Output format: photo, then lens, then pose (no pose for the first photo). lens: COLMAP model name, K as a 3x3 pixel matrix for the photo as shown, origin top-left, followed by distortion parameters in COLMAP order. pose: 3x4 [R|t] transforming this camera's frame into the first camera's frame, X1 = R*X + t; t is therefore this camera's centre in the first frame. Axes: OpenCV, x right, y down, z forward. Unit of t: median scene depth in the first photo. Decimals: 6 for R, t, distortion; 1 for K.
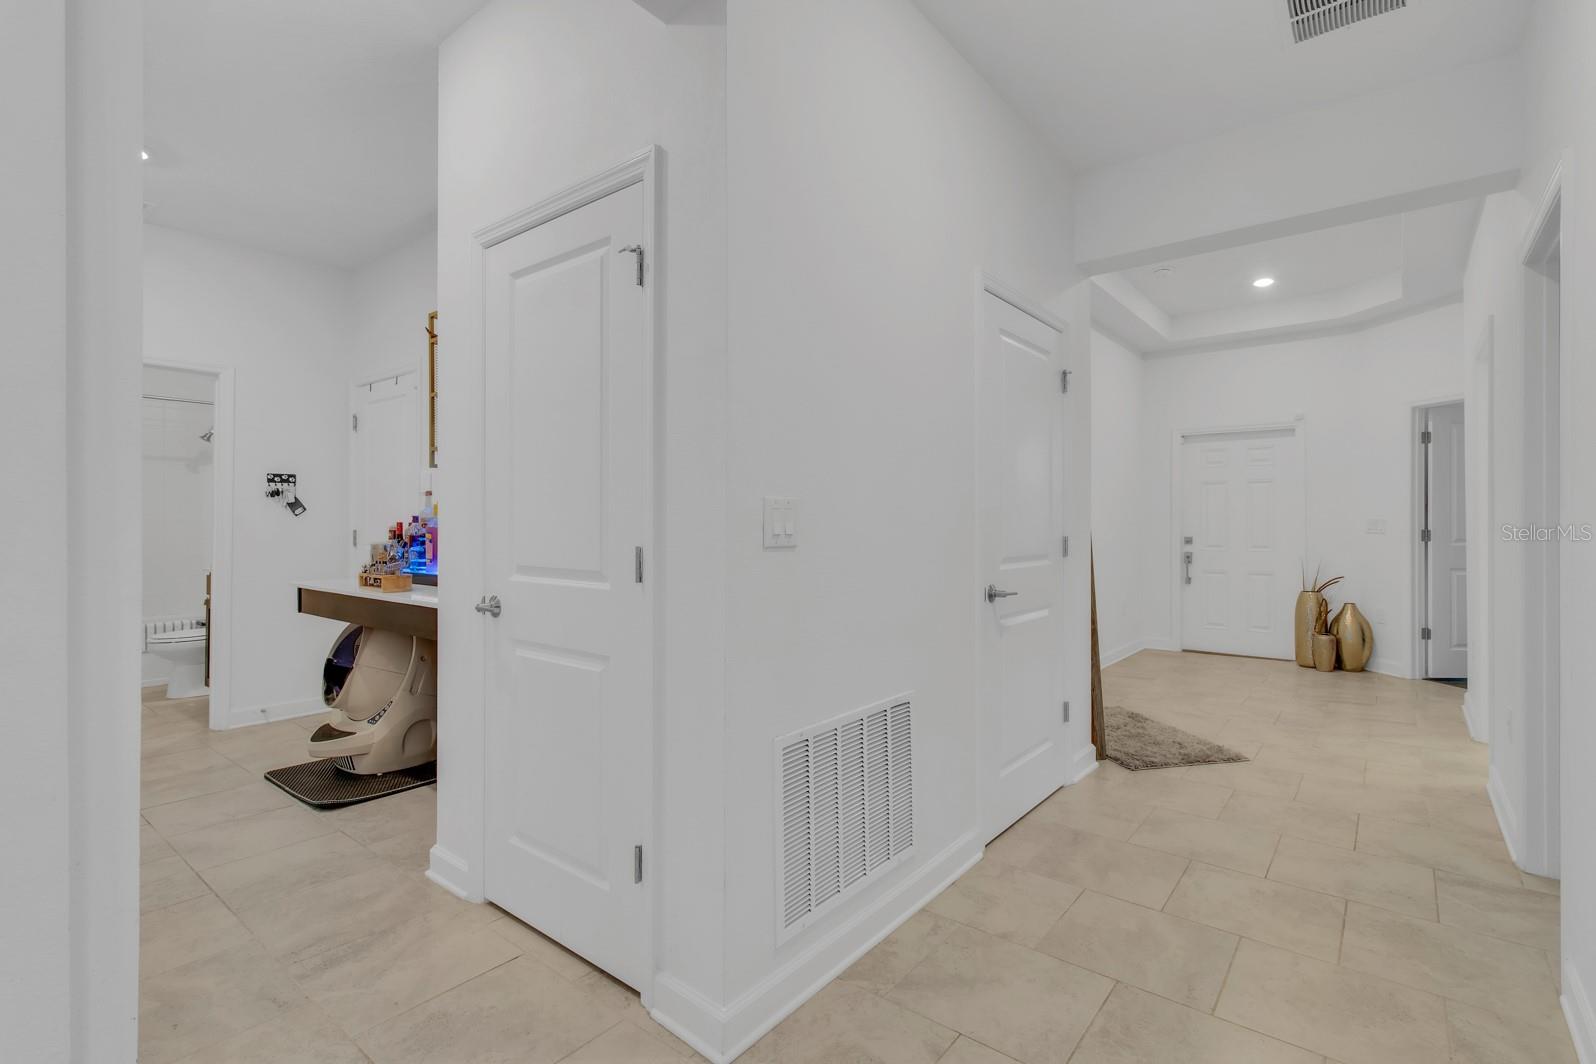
lens RADIAL K [[740.8, 0, 808.2], [0, 740.8, 520.8], [0, 0, 1]] dist [0.000514, -0.000021]
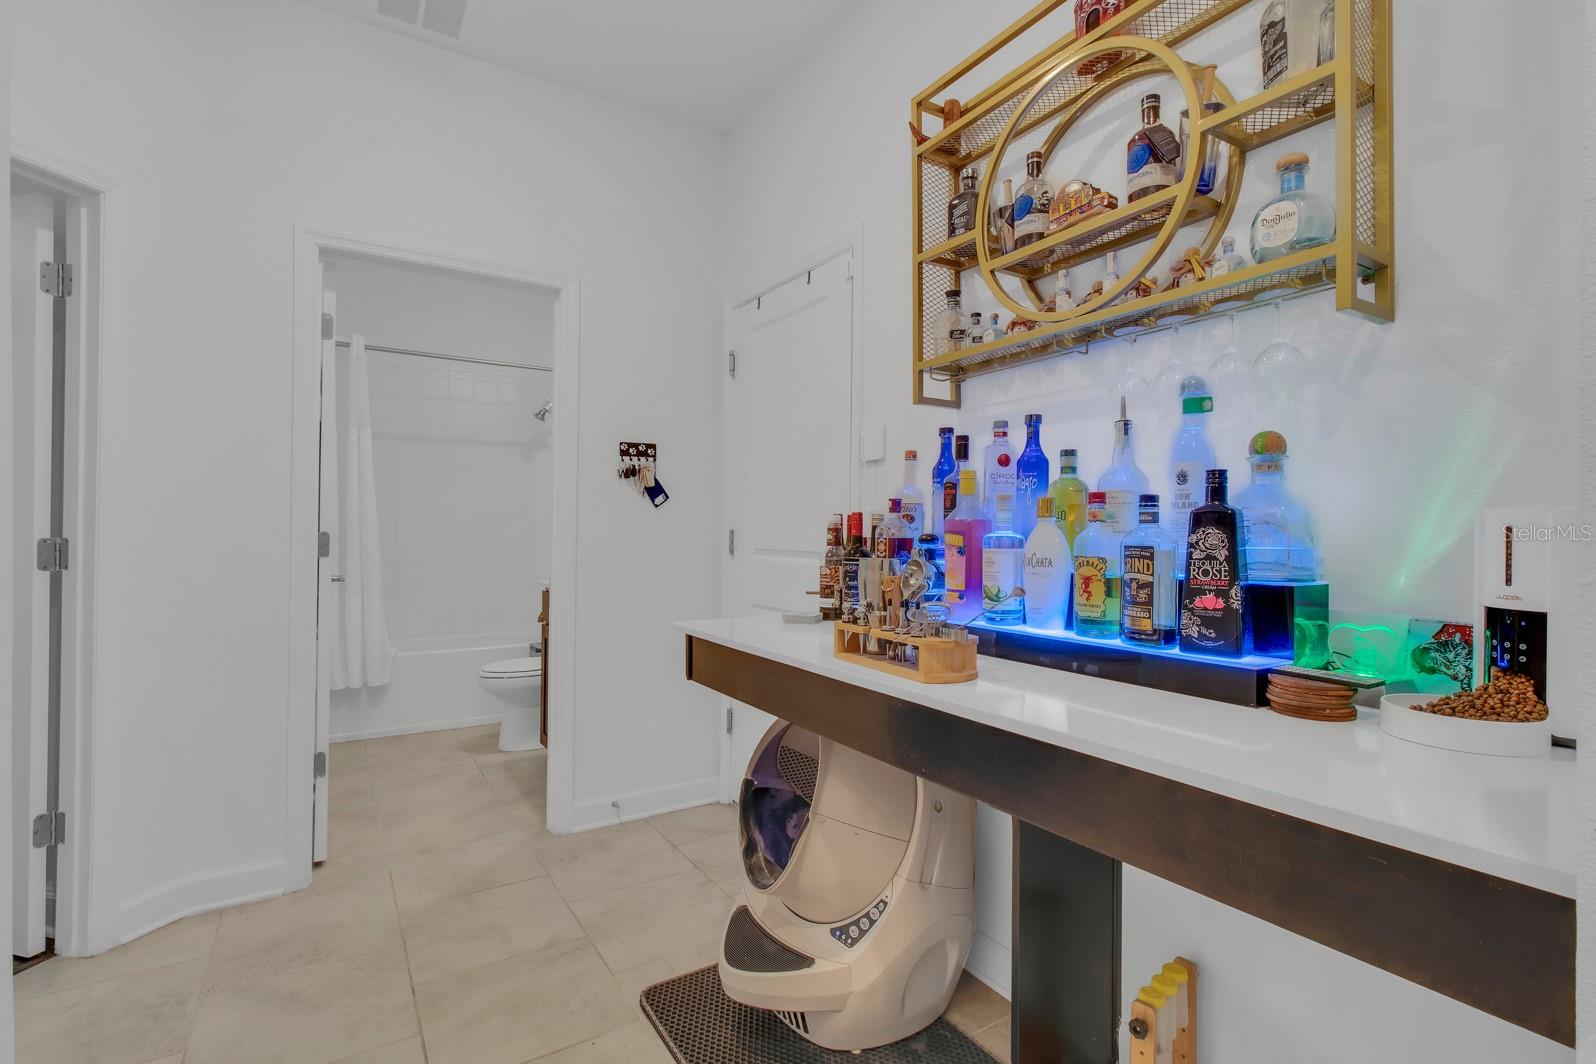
lens RADIAL K [[748.5, 0, 800.8], [0, 748.5, 529.3], [0, 0, 1]] dist [0.002122, 0.000712]
pose [[0.941843, 0.003868, -0.336030, -0.628735], [-0.002278, 0.999984, 0.005125, 0.016884], [0.336045, -0.004062, 0.941837, 0.756660]]
